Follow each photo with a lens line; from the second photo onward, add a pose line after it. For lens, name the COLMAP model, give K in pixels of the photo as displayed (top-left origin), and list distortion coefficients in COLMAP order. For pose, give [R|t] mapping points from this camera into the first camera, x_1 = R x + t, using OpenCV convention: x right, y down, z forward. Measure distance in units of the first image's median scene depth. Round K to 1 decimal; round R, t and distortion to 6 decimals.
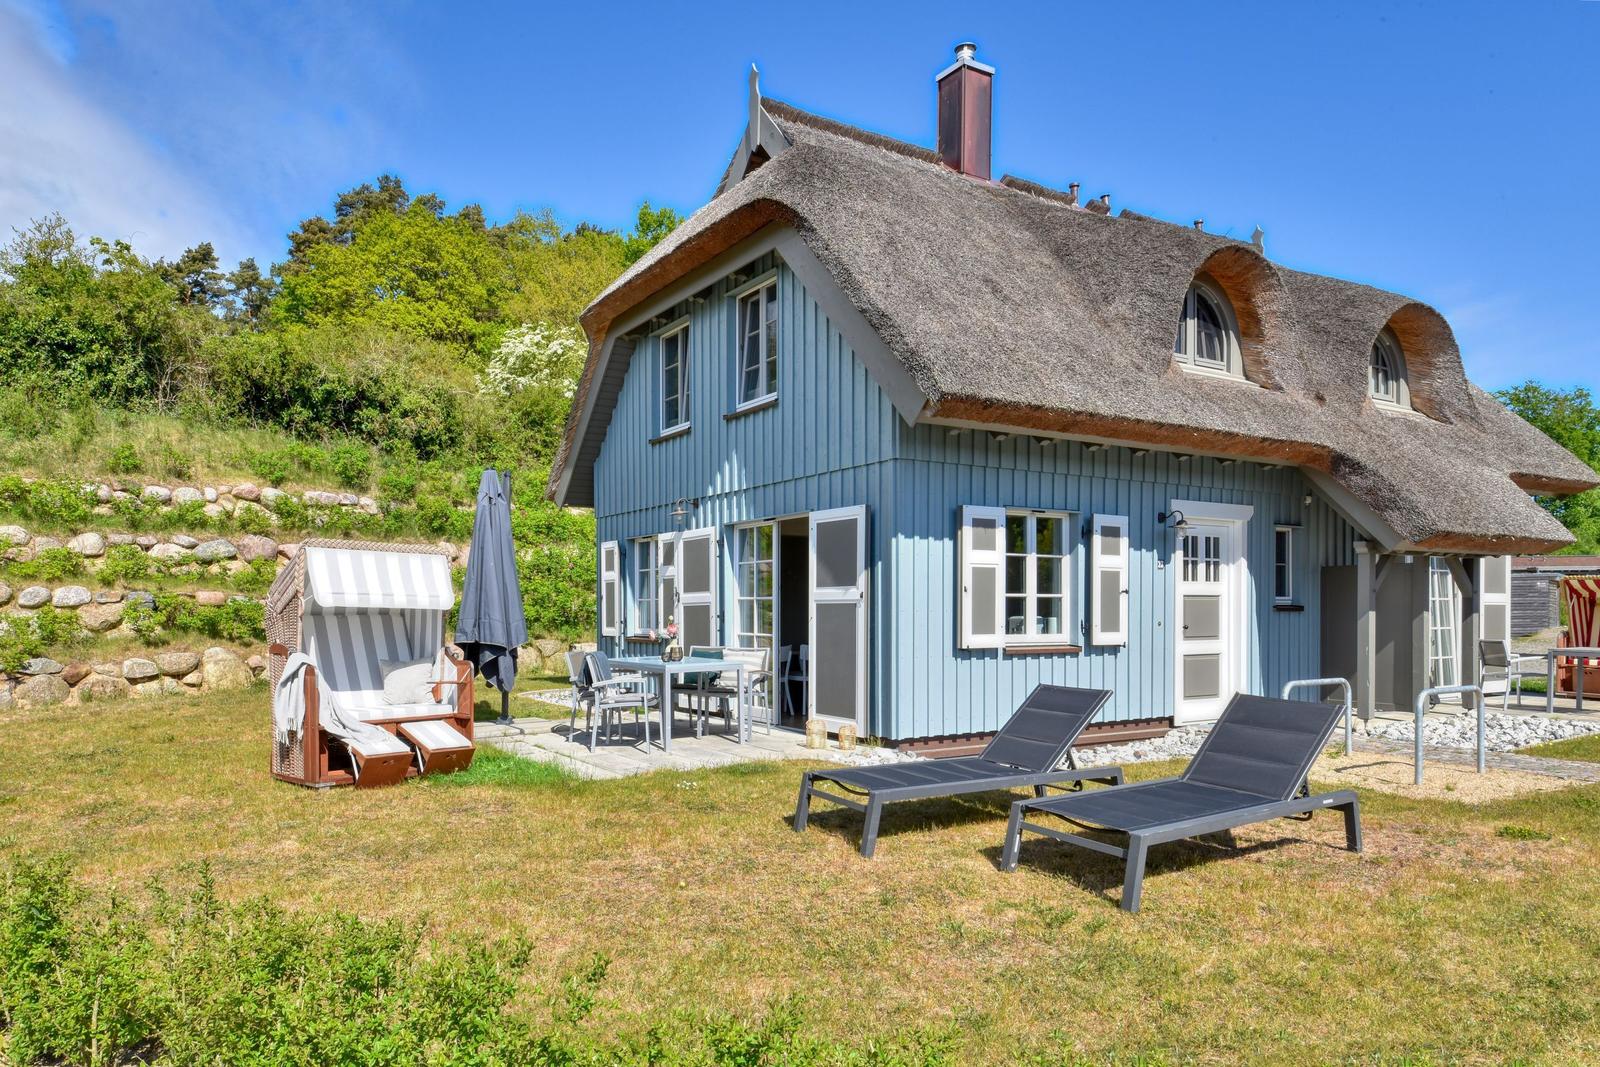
lens RADIAL K [[1074.8, 0, 804.2], [0, 1074.8, 596.7], [0, 0, 1]] dist [-0.004329, -0.002462]
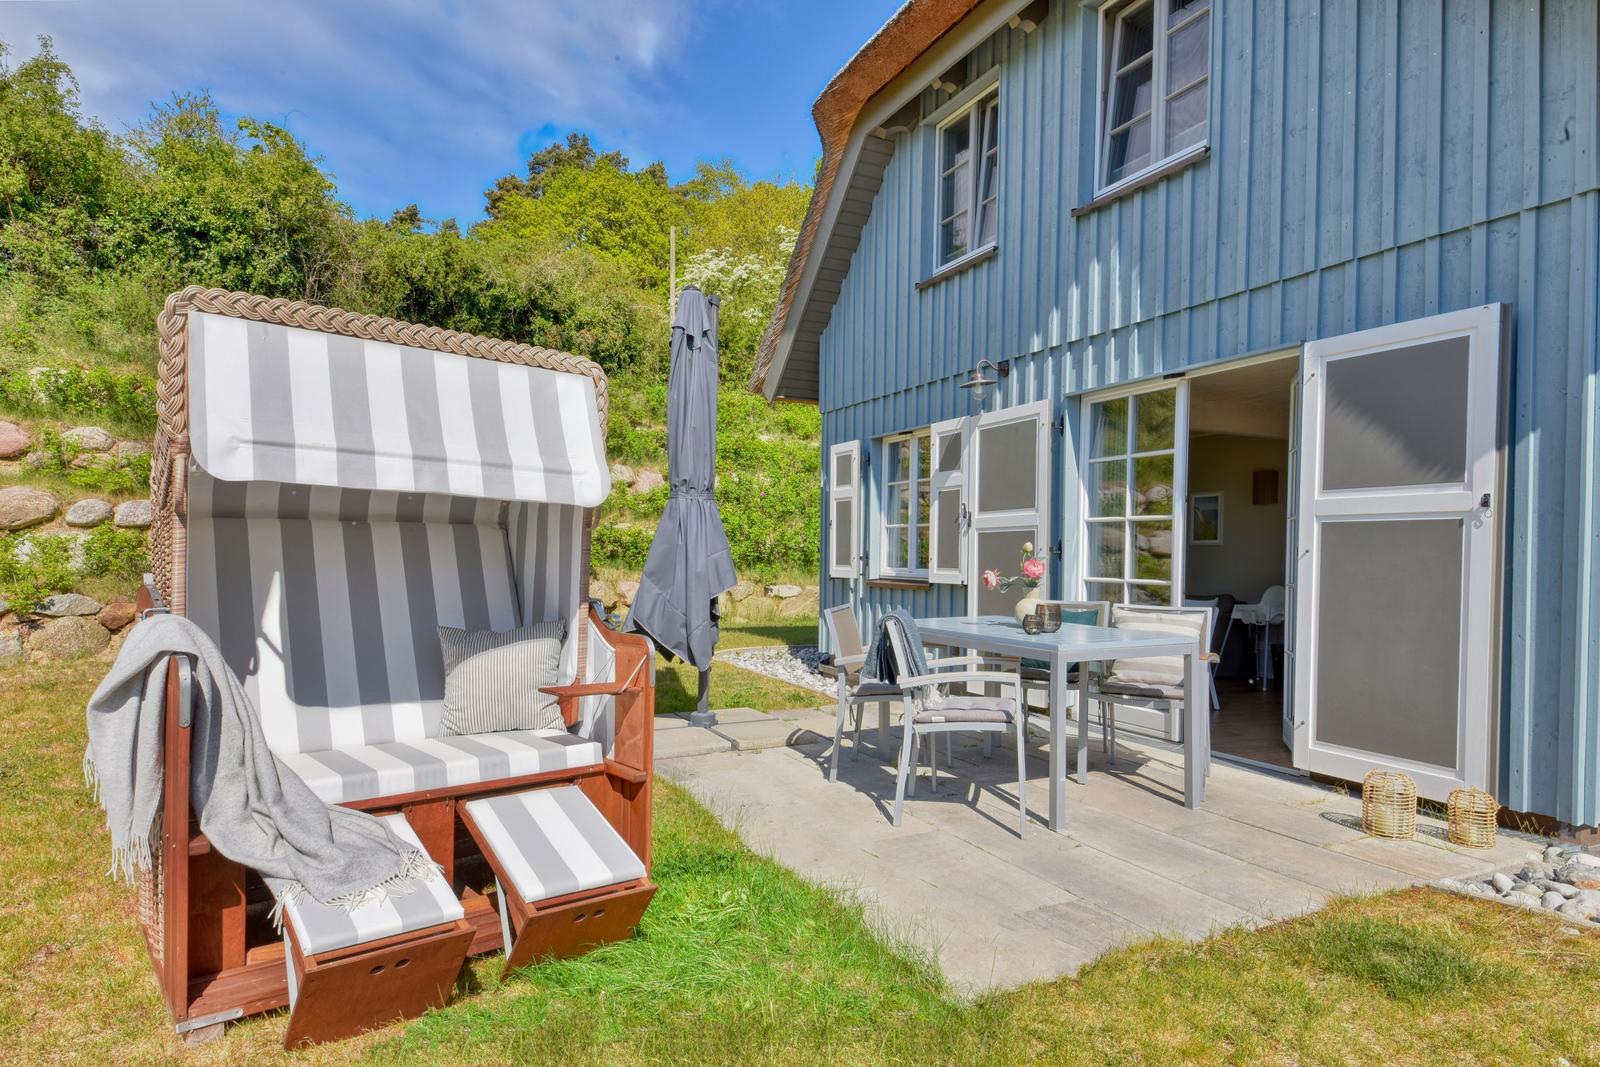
lens RADIAL K [[689.9, 0, 799.2], [0, 689.9, 551.9], [0, 0, 1]] dist [0.001952, -0.000344]
pose [[0.996196, 0.015477, -0.085759, -0.171213], [-0.015466, 0.999880, 0.000795, 0.019899], [0.085761, 0.000534, 0.996316, 0.550652]]
